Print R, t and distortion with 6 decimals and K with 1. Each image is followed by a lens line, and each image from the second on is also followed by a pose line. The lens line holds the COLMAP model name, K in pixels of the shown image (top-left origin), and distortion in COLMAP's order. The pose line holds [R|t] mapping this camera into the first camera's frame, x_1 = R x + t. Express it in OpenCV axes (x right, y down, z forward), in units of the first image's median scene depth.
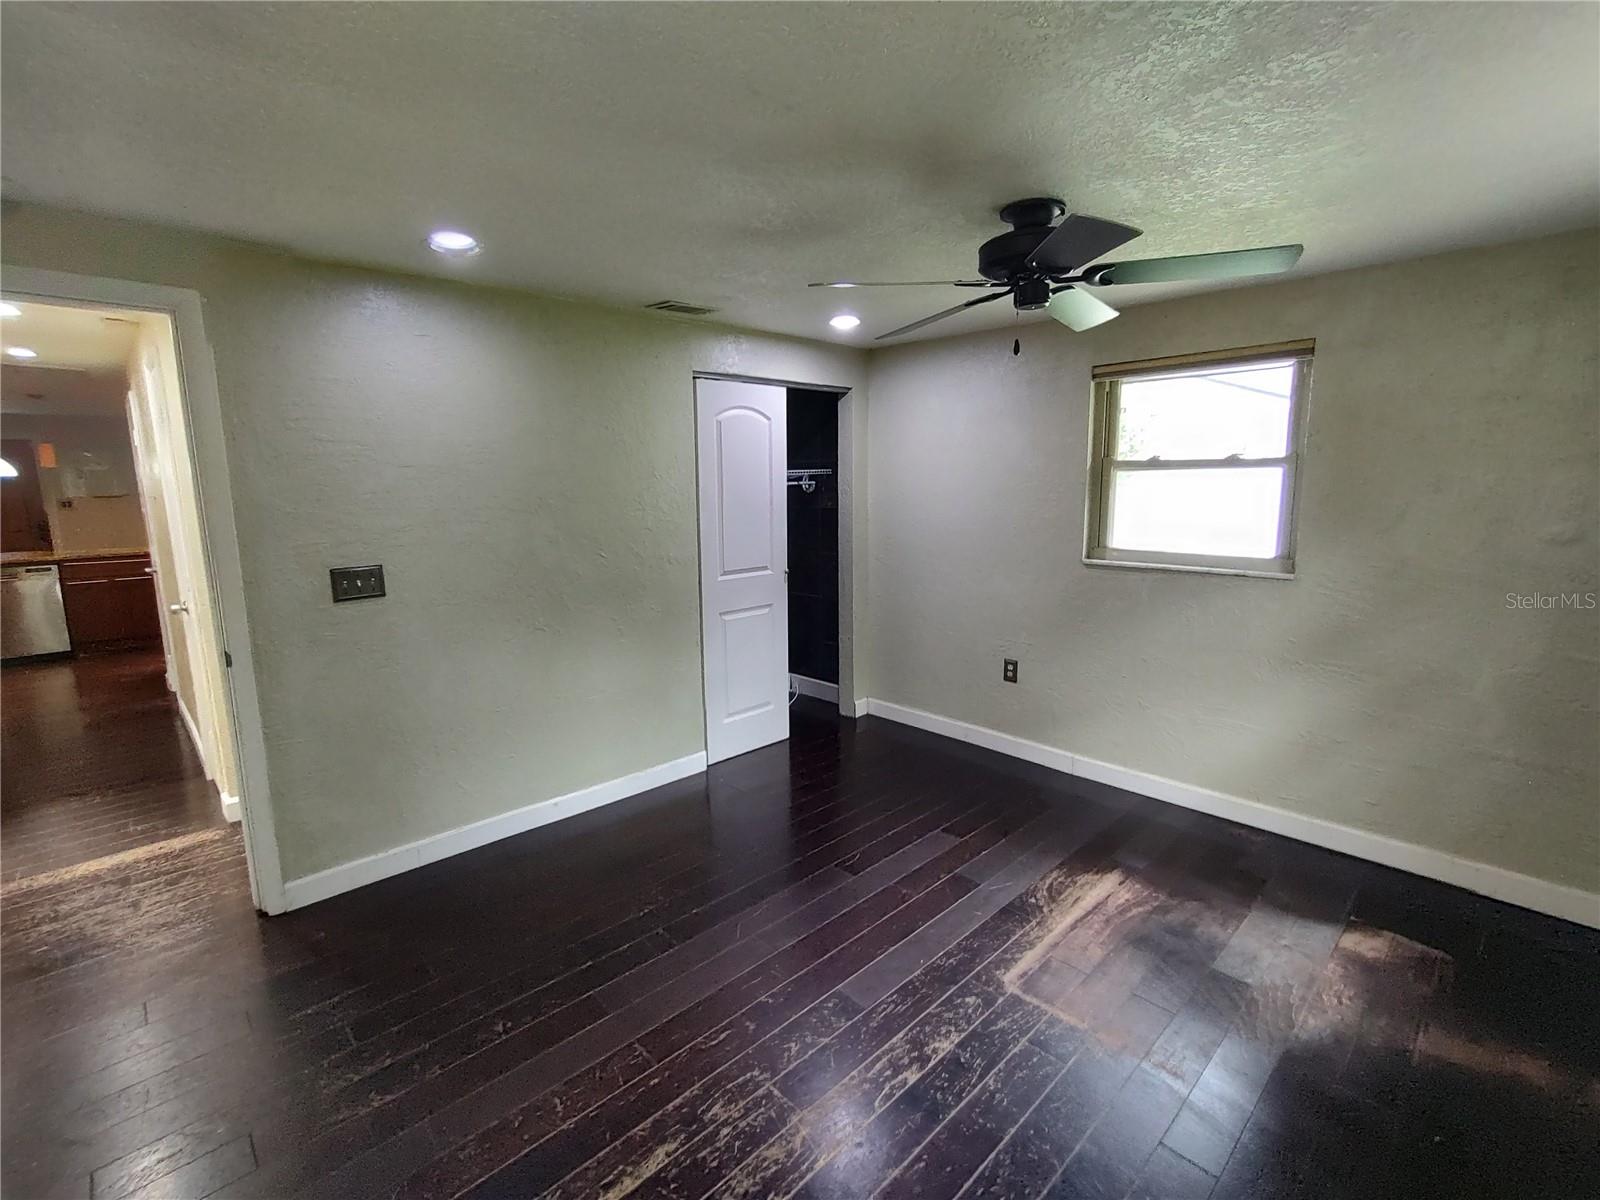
lens RADIAL K [[740.7, 0, 800.5], [0, 740.7, 599.5], [0, 0, 1]] dist [-0.010319, 0.003000]
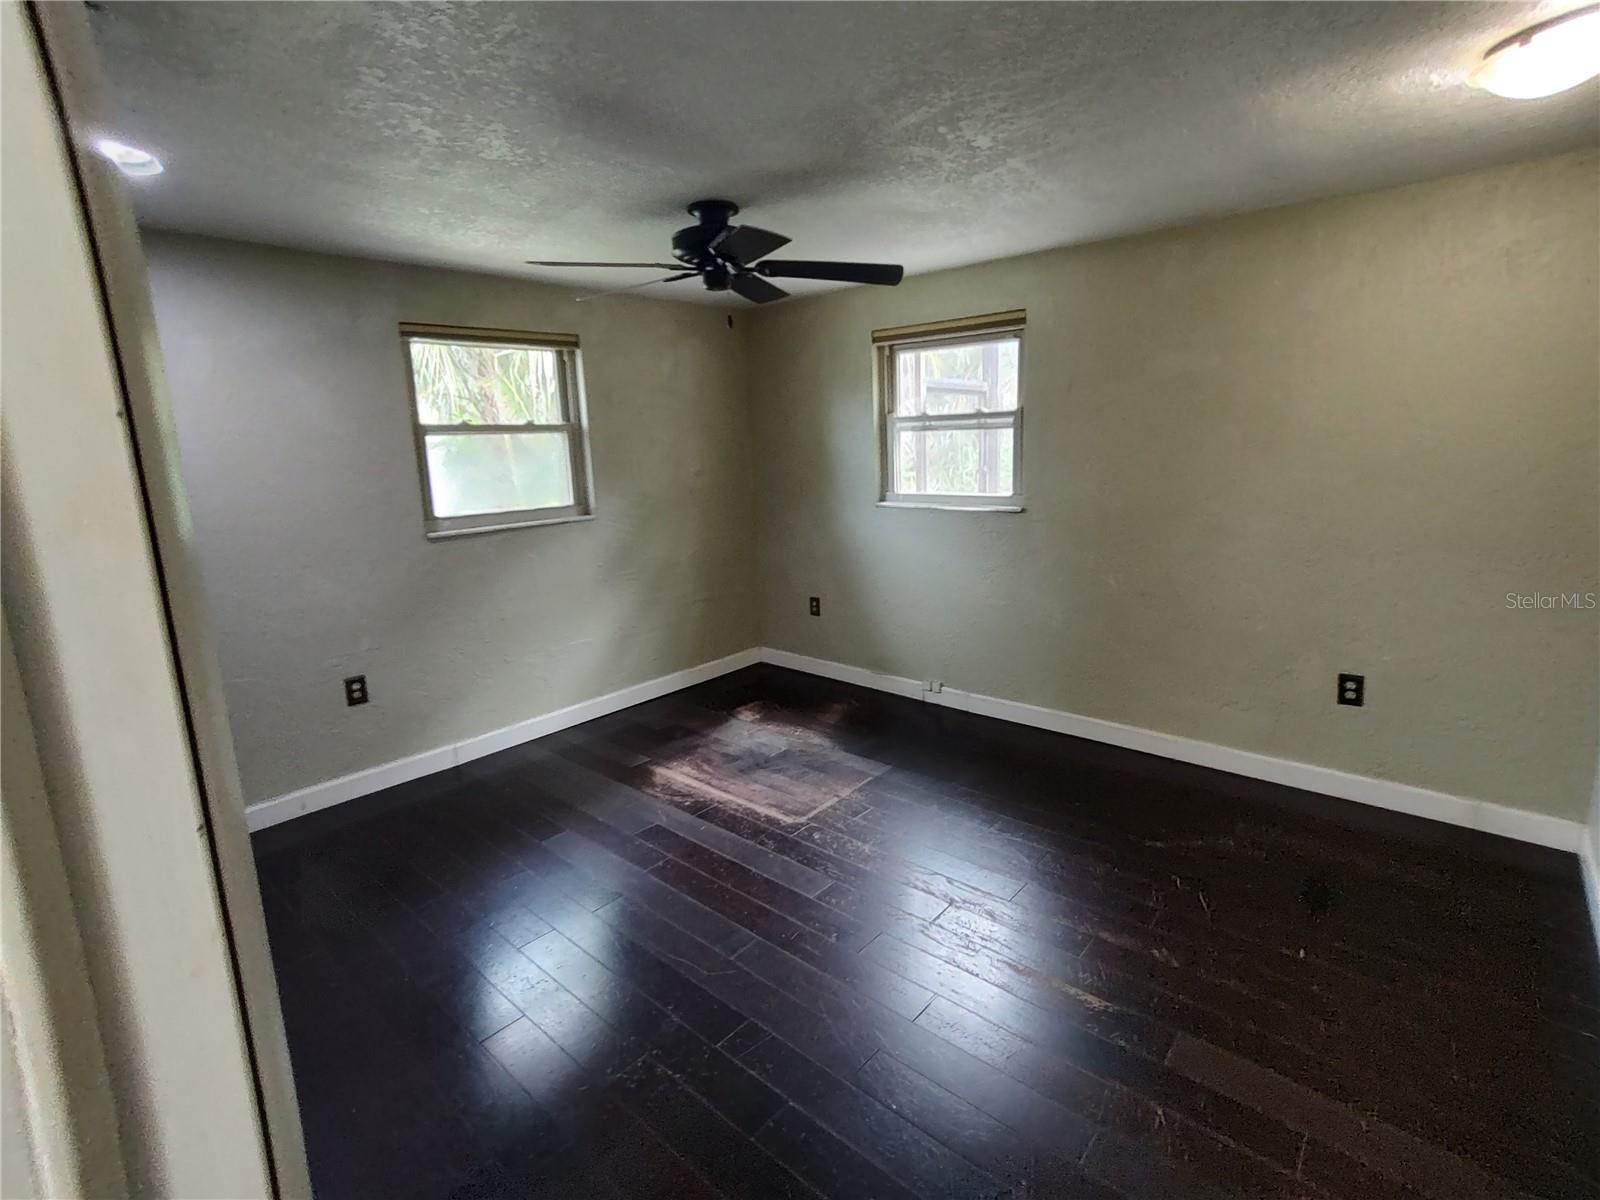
lens RADIAL K [[740.7, 0, 845.0], [0, 740.7, 577.2], [0, 0, 1]] dist [-0.010319, 0.003000]
pose [[-0.118058, -0.170393, 0.978278, -0.713412], [0.191788, 0.962706, 0.190826, -0.095283], [-0.974310, 0.210151, -0.080976, 0.714971]]
